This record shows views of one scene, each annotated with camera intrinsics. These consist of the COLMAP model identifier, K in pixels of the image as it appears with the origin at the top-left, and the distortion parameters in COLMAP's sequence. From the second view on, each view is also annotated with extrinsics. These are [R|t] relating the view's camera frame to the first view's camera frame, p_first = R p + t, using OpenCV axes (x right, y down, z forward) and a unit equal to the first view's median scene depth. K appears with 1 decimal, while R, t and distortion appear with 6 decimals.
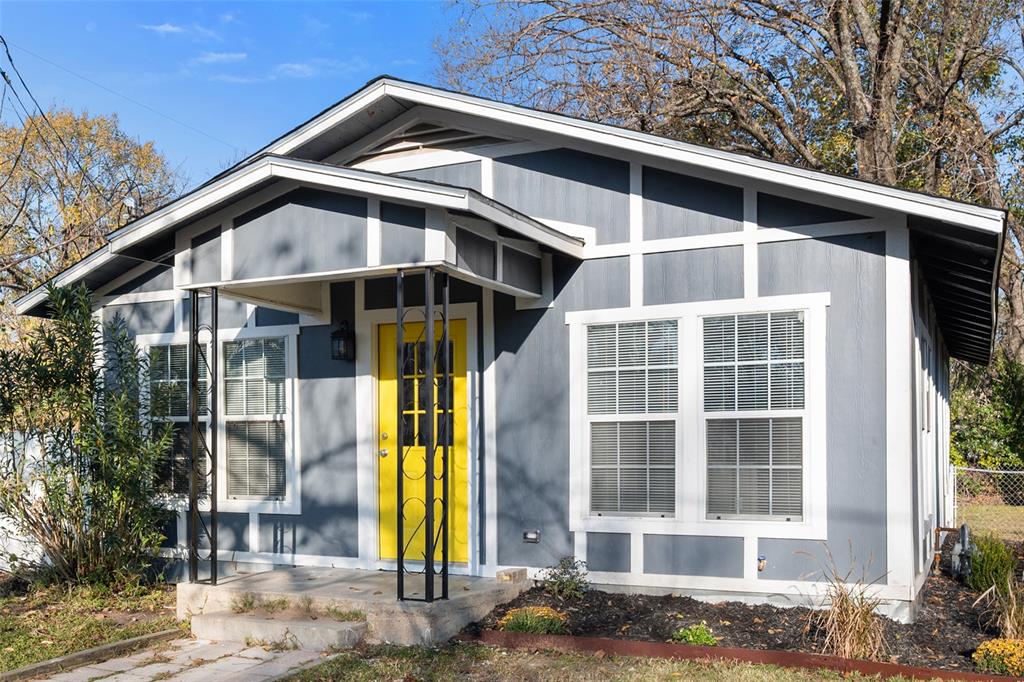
lens RADIAL K [[562.3, 0, 512.0], [0, 562.3, 317.8], [0, 0, 1]] dist [-0.002156, 0.000009]
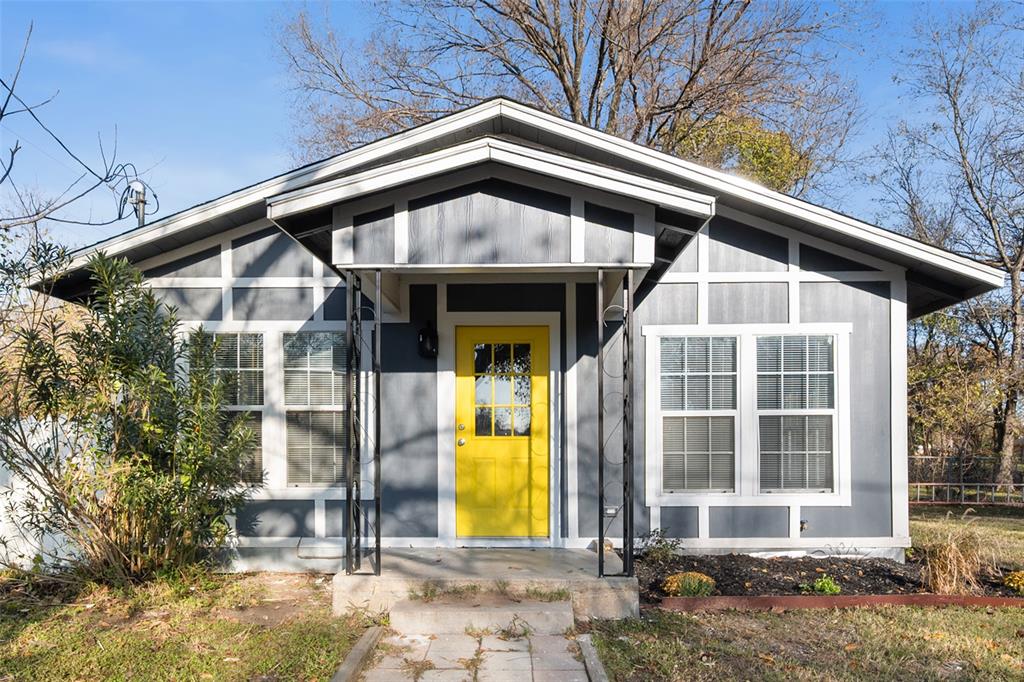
lens RADIAL K [[429.5, 0, 512.8], [0, 429.5, 351.6], [0, 0, 1]] dist [0.000569, -0.000144]
pose [[0.963832, 0.058426, 0.260027, -0.431996], [-0.063944, 0.997871, 0.012802, 0.055515], [-0.258726, -0.028967, 0.965516, 0.194984]]
